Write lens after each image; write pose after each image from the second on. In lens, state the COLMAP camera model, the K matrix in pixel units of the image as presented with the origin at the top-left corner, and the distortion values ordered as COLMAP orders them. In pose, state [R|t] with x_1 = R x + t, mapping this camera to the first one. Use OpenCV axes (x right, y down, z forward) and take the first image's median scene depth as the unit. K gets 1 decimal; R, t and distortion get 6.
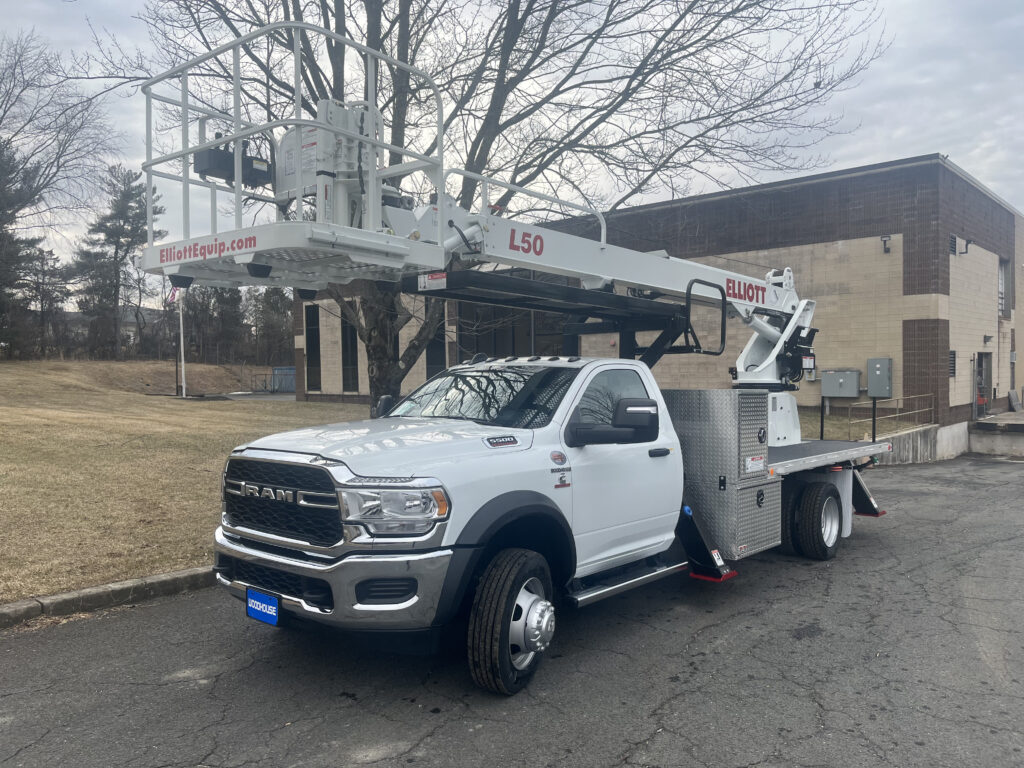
lens RADIAL K [[772.6, 0, 512.0], [0, 772.6, 384.0], [0, 0, 1]] dist [0.063999, -0.088640]
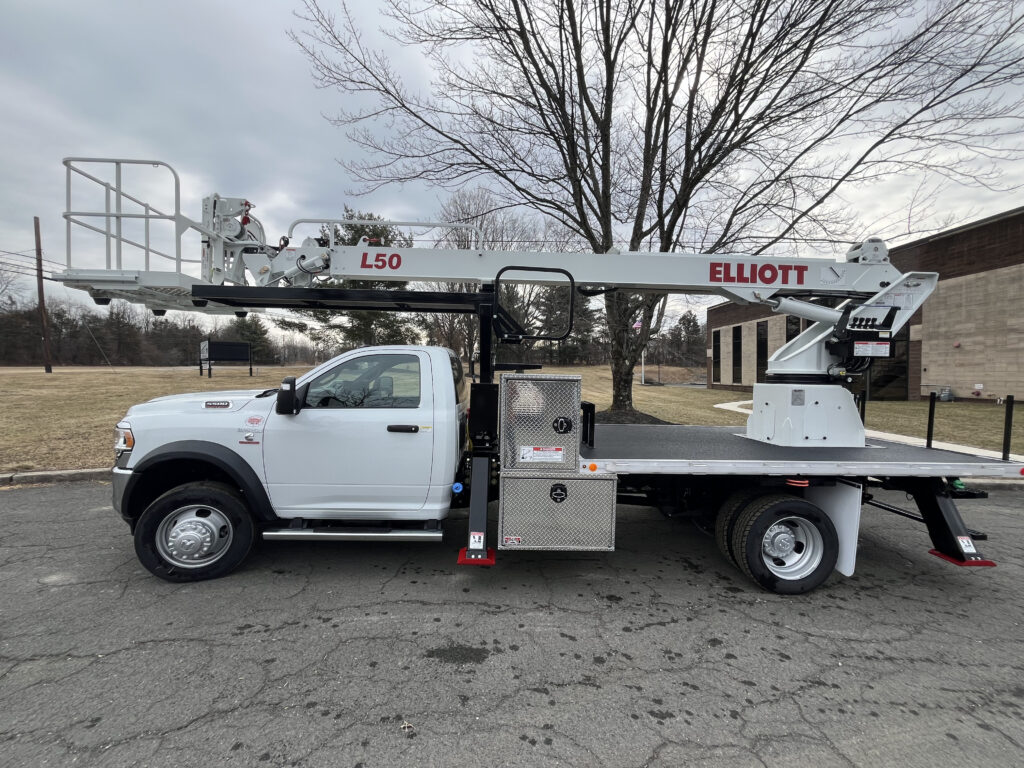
lens RADIAL K [[411.2, 0, 508.5], [0, 411.2, 382.5], [0, 0, 1]] dist [-0.003098, 0.000074]
pose [[0.679067, 0.024554, -0.733666, 0.659924], [-0.017006, 0.999698, 0.017717, 0.008855], [0.733879, 0.000445, 0.679280, 0.653506]]
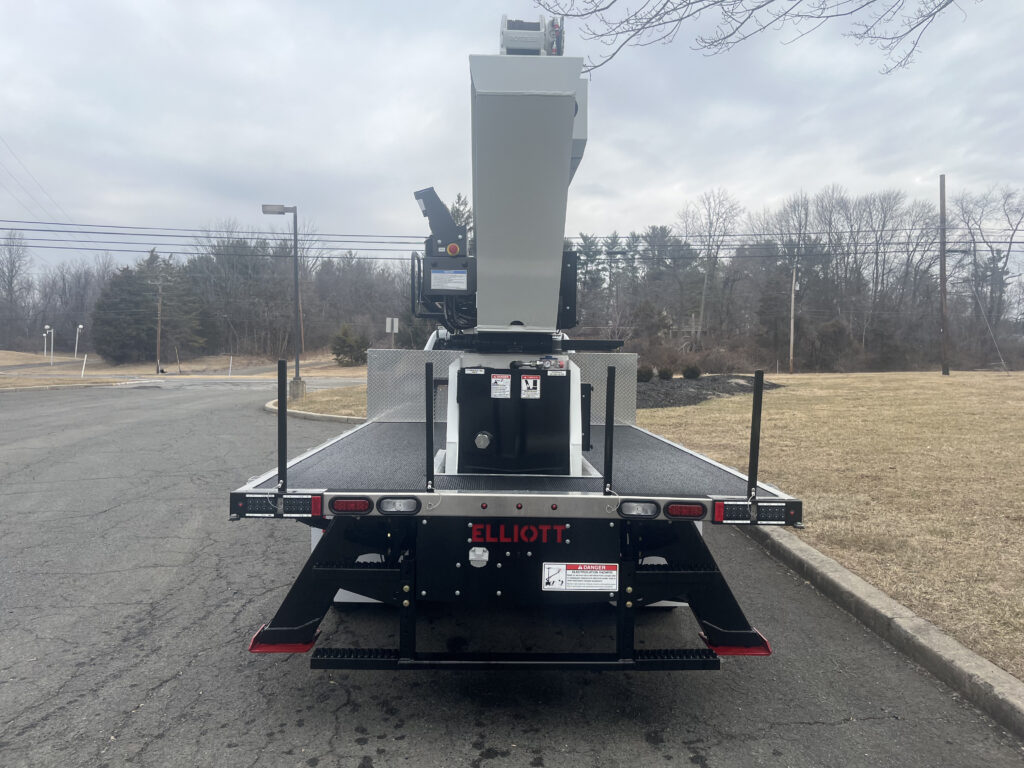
lens RADIAL K [[772.6, 0, 512.0], [0, 772.6, 384.0], [0, 0, 1]] dist [0.063999, -0.088640]
pose [[-0.734304, 0.006897, -0.678786, 0.957786], [-0.016829, 0.999456, 0.028361, 0.022664], [0.678612, 0.032249, -0.733788, 2.032831]]
